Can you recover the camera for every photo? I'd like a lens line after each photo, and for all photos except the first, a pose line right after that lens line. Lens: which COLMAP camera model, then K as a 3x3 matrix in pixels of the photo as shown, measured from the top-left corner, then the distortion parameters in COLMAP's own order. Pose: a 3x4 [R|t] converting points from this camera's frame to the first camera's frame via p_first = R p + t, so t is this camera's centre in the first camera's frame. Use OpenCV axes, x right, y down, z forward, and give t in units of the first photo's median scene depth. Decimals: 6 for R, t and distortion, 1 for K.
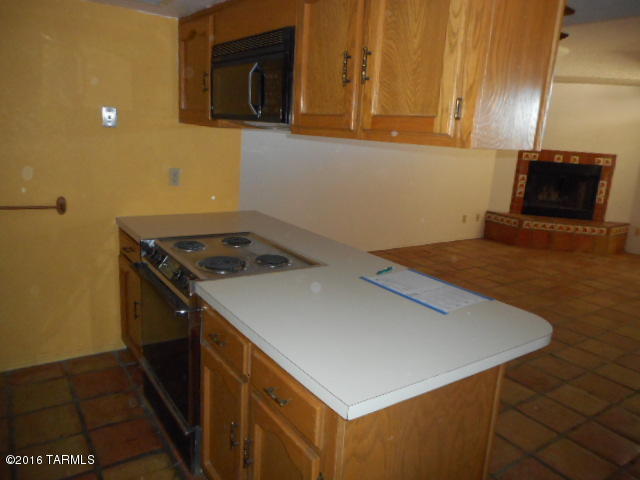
lens RADIAL K [[474.9, 0, 315.6], [0, 474.9, 236.9], [0, 0, 1]] dist [-0.000589, -0.007786]
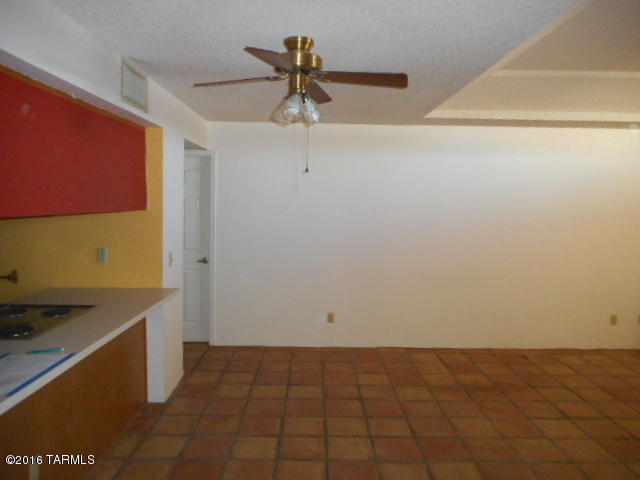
lens RADIAL K [[474.9, 0, 315.6], [0, 474.9, 236.9], [0, 0, 1]] dist [-0.000589, -0.007786]
pose [[0.827739, -0.021727, -0.560692, 0.907703], [-0.077808, 0.985152, -0.153043, -0.040230], [0.555692, 0.170306, 0.813758, 0.402591]]
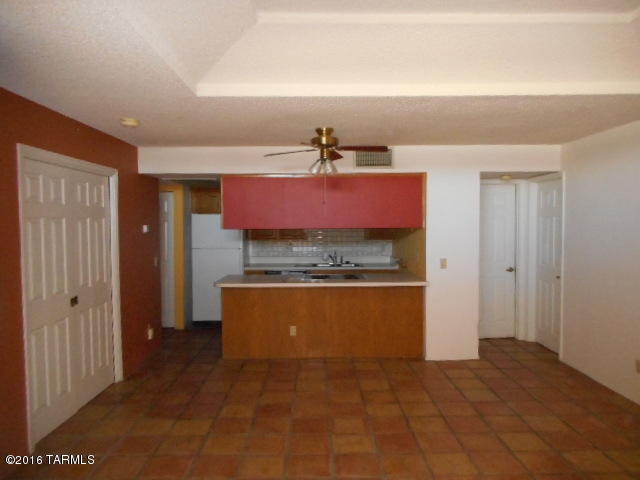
lens RADIAL K [[474.9, 0, 315.6], [0, 474.9, 236.9], [0, 0, 1]] dist [-0.000589, -0.007786]
pose [[-0.562359, -0.041704, -0.825841, 1.663784], [-0.210175, 0.973137, 0.093977, -0.329755], [0.799737, 0.226419, -0.556018, 1.943907]]
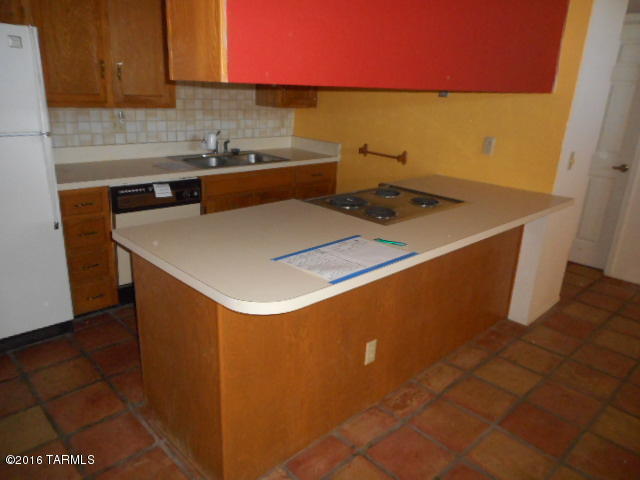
lens RADIAL K [[474.9, 0, 315.6], [0, 474.9, 236.9], [0, 0, 1]] dist [-0.000589, -0.007786]
pose [[0.157362, 0.241059, -0.957668, 0.768149], [-0.244964, 0.948970, 0.198618, -0.061757], [0.956677, 0.203339, 0.208382, 0.559522]]
